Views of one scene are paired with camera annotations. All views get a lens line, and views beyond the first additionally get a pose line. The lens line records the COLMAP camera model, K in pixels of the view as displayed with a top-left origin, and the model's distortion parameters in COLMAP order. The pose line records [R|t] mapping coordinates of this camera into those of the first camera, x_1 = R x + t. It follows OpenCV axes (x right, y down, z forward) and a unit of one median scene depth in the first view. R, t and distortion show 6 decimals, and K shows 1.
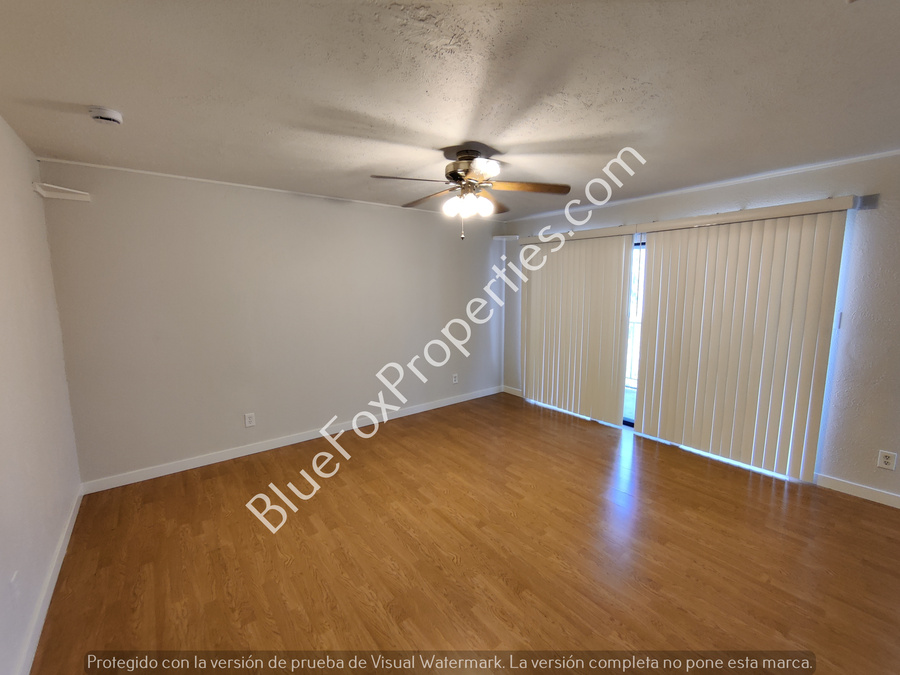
lens RADIAL K [[384.9, 0, 454.0], [0, 384.9, 334.5], [0, 0, 1]] dist [-0.002657, -0.000192]
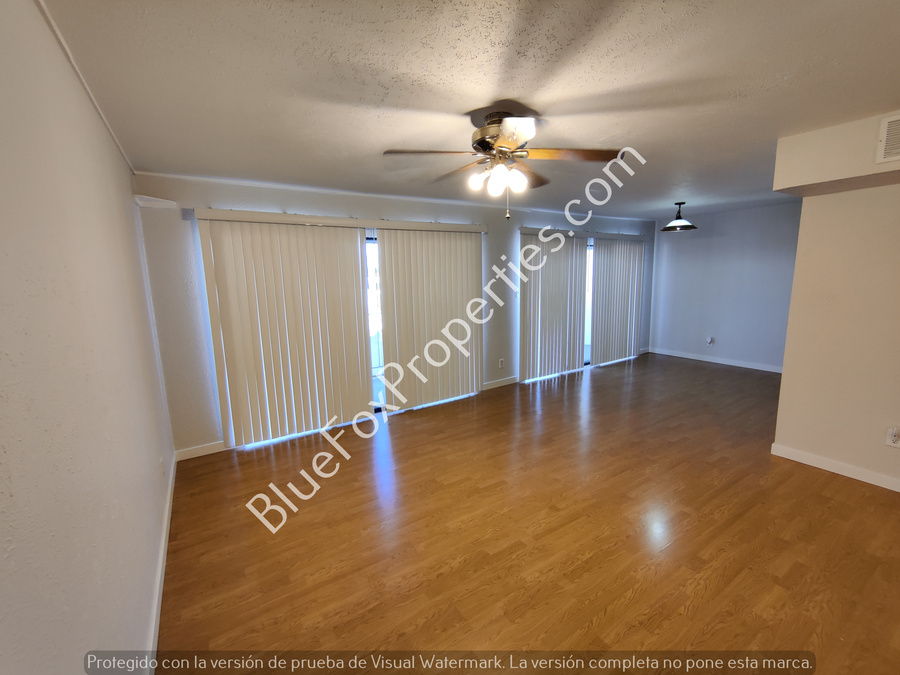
lens RADIAL K [[384.9, 0, 450.0], [0, 384.9, 334.6], [0, 0, 1]] dist [-0.002657, -0.000192]
pose [[0.091653, -0.152227, 0.984087, -0.737686], [0.154775, 0.978414, 0.136935, -0.115445], [-0.983689, 0.139761, 0.113236, 0.908243]]
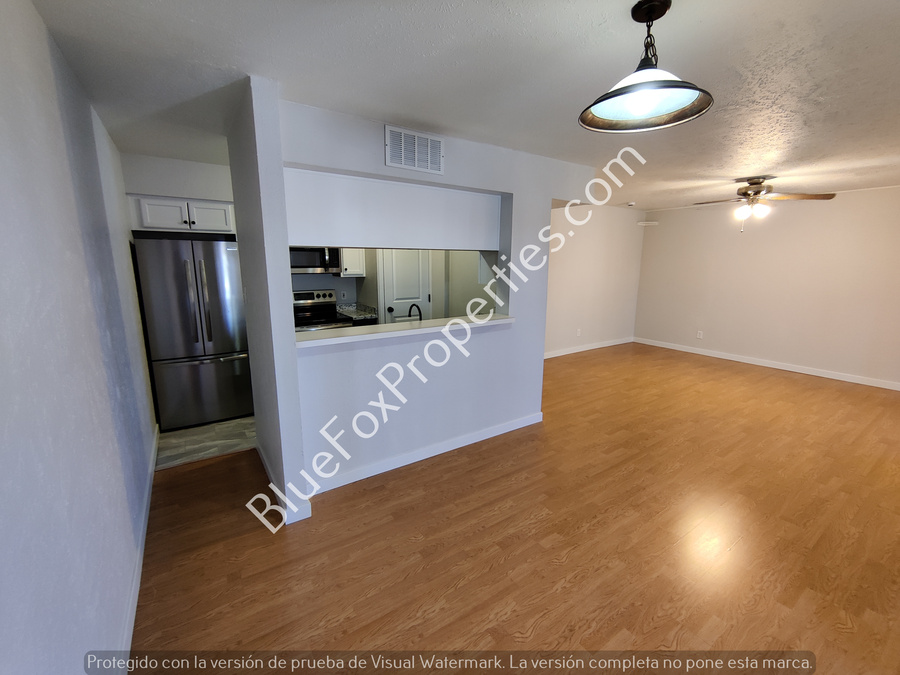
lens RADIAL K [[384.9, 0, 449.3], [0, 384.9, 337.0], [0, 0, 1]] dist [-0.002657, -0.000192]
pose [[-0.072083, 0.198311, -0.977485, 1.572978], [-0.133468, 0.969302, 0.206493, 0.017503], [0.988428, 0.145348, -0.043402, -0.104130]]
